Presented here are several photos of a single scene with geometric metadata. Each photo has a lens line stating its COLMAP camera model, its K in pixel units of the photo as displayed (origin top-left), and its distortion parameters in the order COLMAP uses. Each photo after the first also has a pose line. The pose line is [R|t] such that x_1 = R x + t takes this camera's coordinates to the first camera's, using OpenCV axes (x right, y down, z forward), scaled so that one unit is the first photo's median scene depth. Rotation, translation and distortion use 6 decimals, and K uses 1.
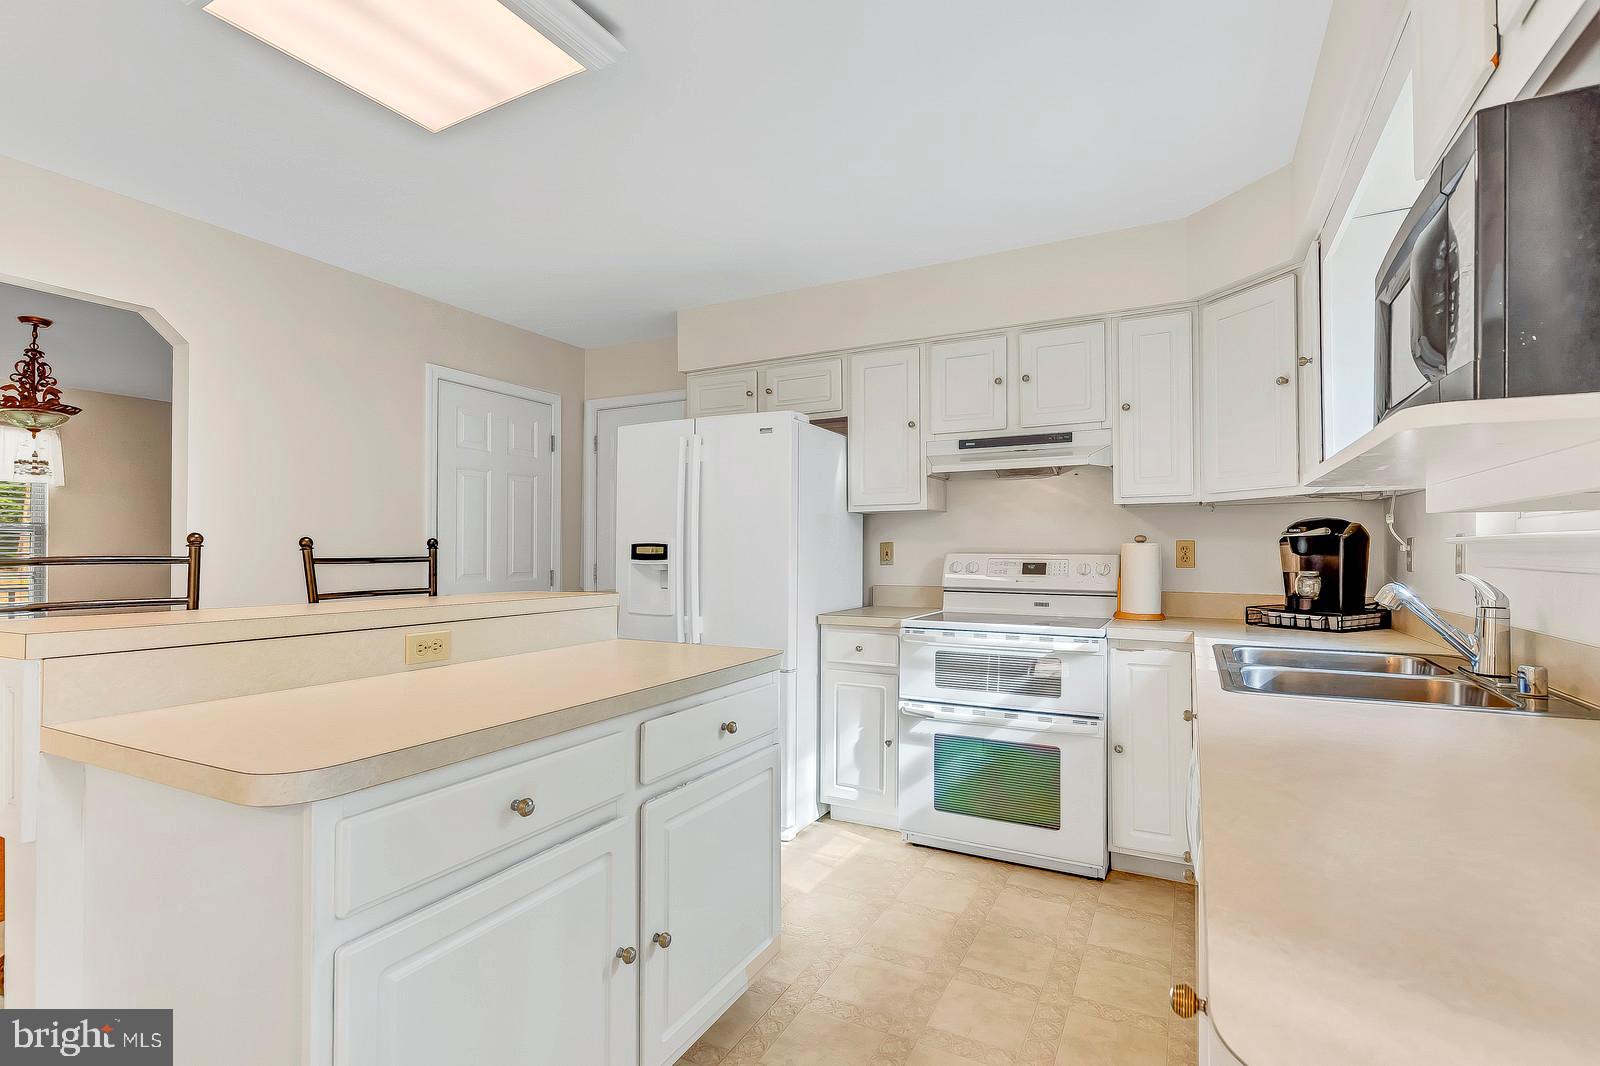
lens RADIAL K [[716.3, 0, 801.8], [0, 716.3, 551.4], [0, 0, 1]] dist [-0.000237, -0.000029]
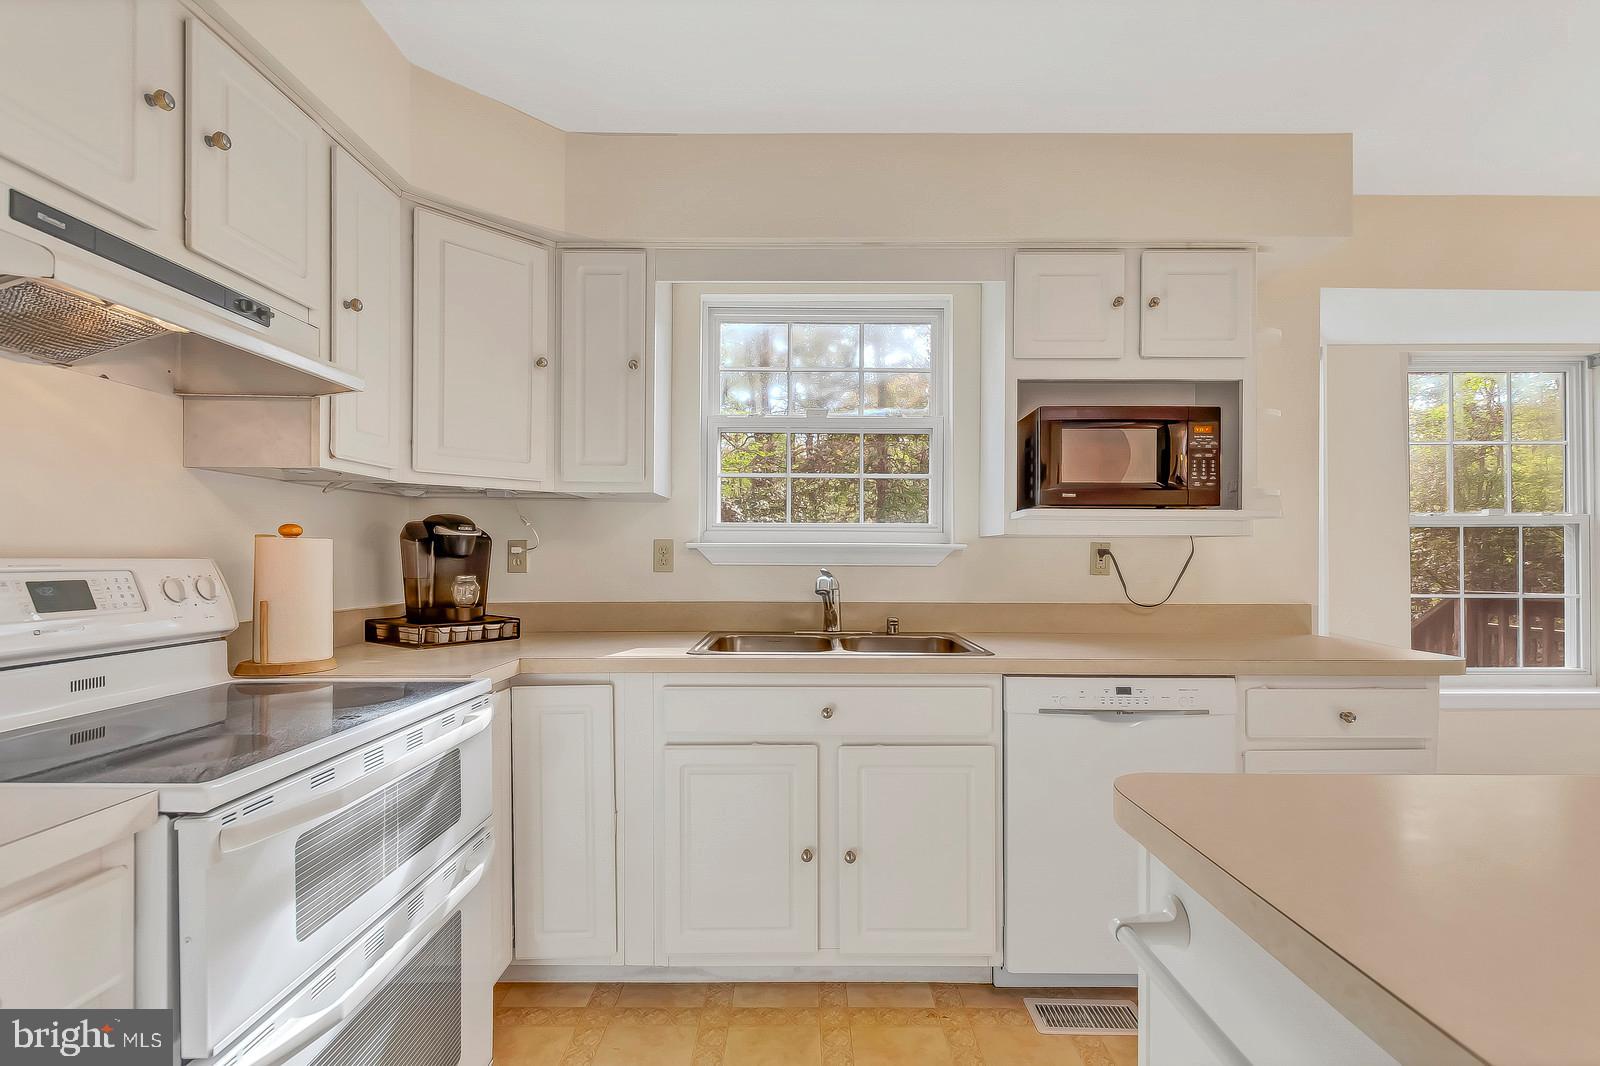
lens RADIAL K [[716.3, 0, 801.8], [0, 716.3, 551.4], [0, 0, 1]] dist [-0.000237, -0.000029]
pose [[-0.470773, 0.004970, 0.882240, -0.229900], [-0.003181, 0.999968, -0.007330, 0.001973], [-0.882249, -0.006257, -0.470742, 0.935950]]
